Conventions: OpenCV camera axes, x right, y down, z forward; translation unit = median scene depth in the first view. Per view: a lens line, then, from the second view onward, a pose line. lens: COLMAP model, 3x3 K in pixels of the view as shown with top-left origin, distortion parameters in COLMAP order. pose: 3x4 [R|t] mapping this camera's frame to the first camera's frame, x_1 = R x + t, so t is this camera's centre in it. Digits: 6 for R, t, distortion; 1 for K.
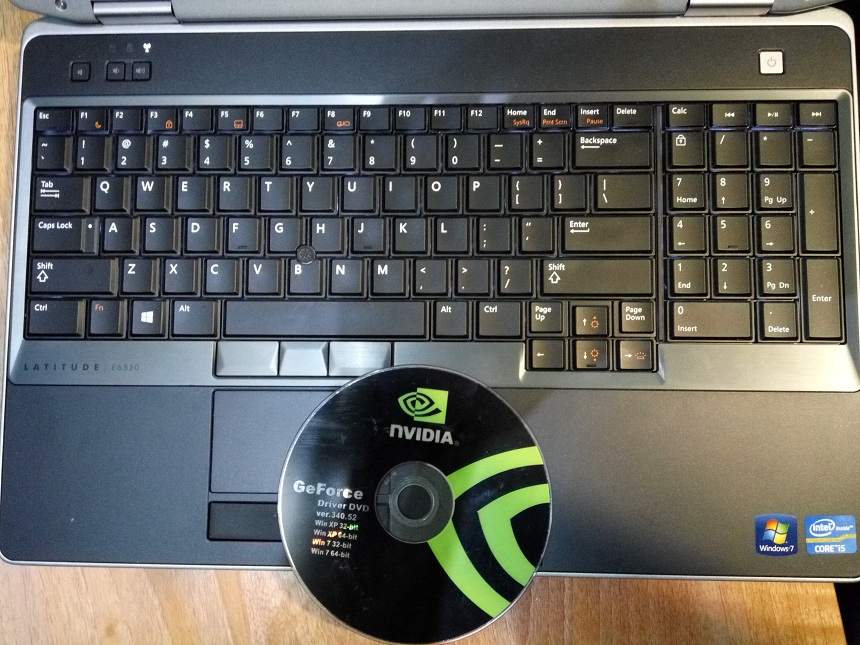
lens RADIAL K [[649.4, 0, 428.0], [0, 649.4, 336.6], [0, 0, 1]] dist [0.063723, -0.096817]
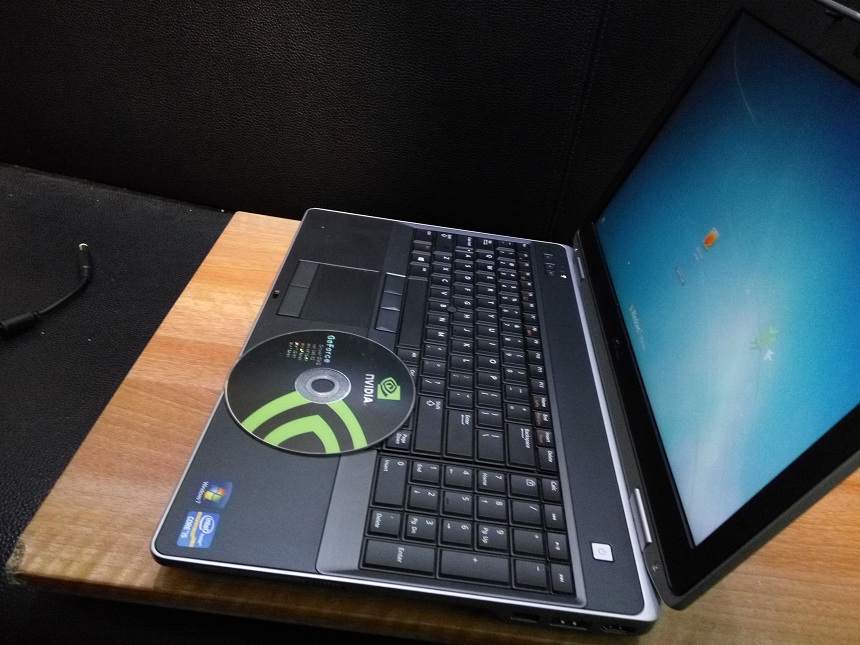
lens RADIAL K [[649.4, 0, 428.0], [0, 649.4, 336.6], [0, 0, 1]] dist [0.063723, -0.096817]
pose [[-0.054558, 0.633571, -0.771758, 1.227707], [-0.996693, -0.081165, 0.003827, -0.079005], [-0.060215, 0.769415, 0.635904, -0.032559]]
